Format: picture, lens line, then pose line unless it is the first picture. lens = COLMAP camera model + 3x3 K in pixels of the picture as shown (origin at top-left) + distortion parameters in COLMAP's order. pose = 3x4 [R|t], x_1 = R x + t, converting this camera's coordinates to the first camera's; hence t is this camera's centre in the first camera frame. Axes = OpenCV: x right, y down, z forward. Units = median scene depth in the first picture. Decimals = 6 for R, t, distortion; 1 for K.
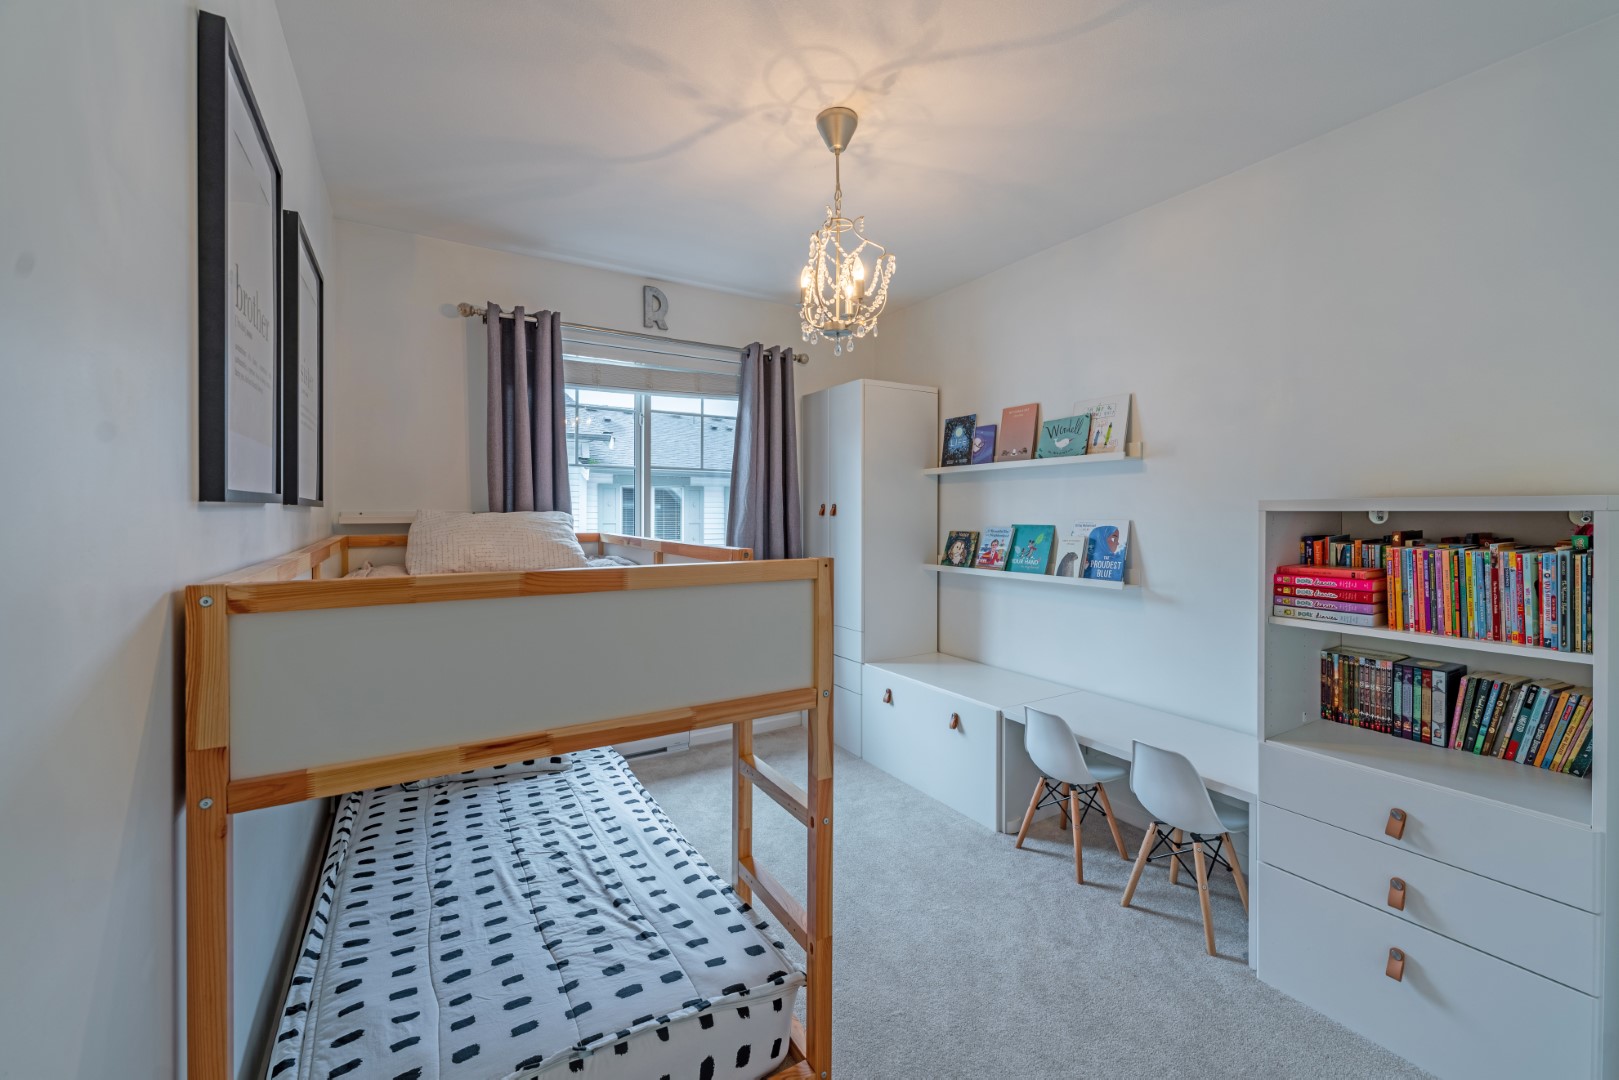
lens RADIAL K [[648.7, 0, 807.7], [0, 648.7, 525.3], [0, 0, 1]] dist [0.003539, -0.000731]
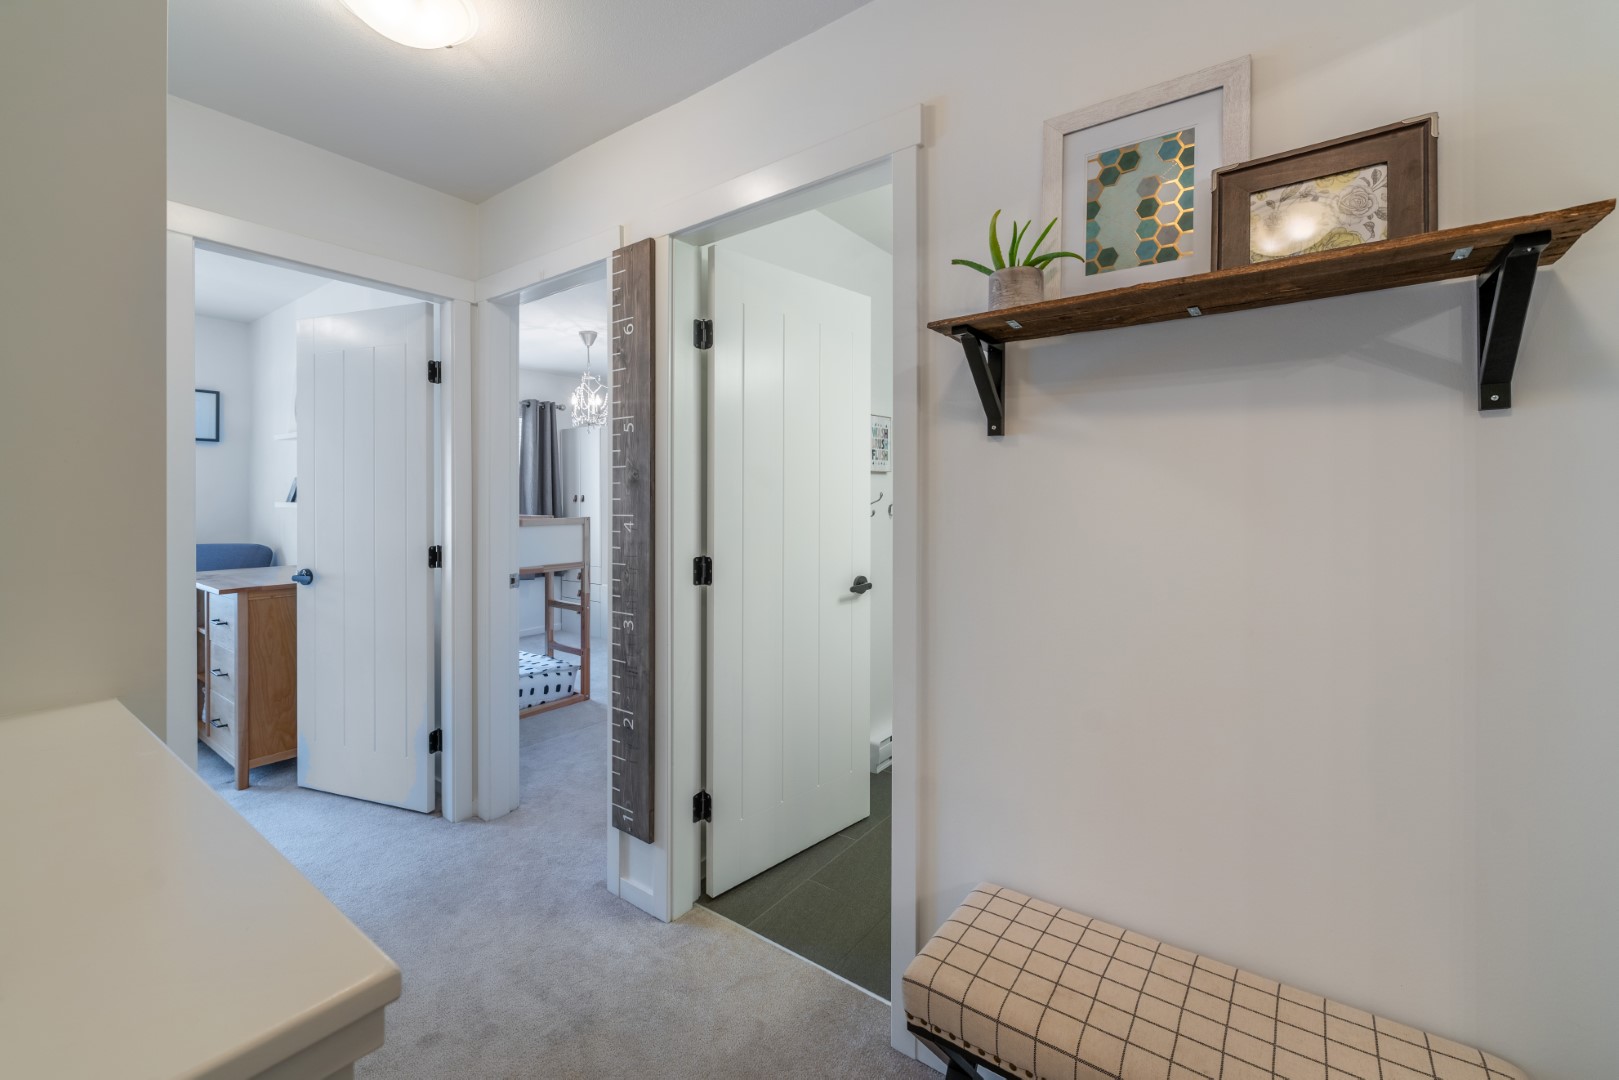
lens RADIAL K [[648.7, 0, 807.2], [0, 648.7, 507.5], [0, 0, 1]] dist [0.003539, -0.000731]
pose [[0.923823, -0.005054, 0.382786, -0.125227], [0.008455, 0.999938, -0.007205, 0.030962], [-0.382726, 0.009892, 0.923809, -1.479998]]
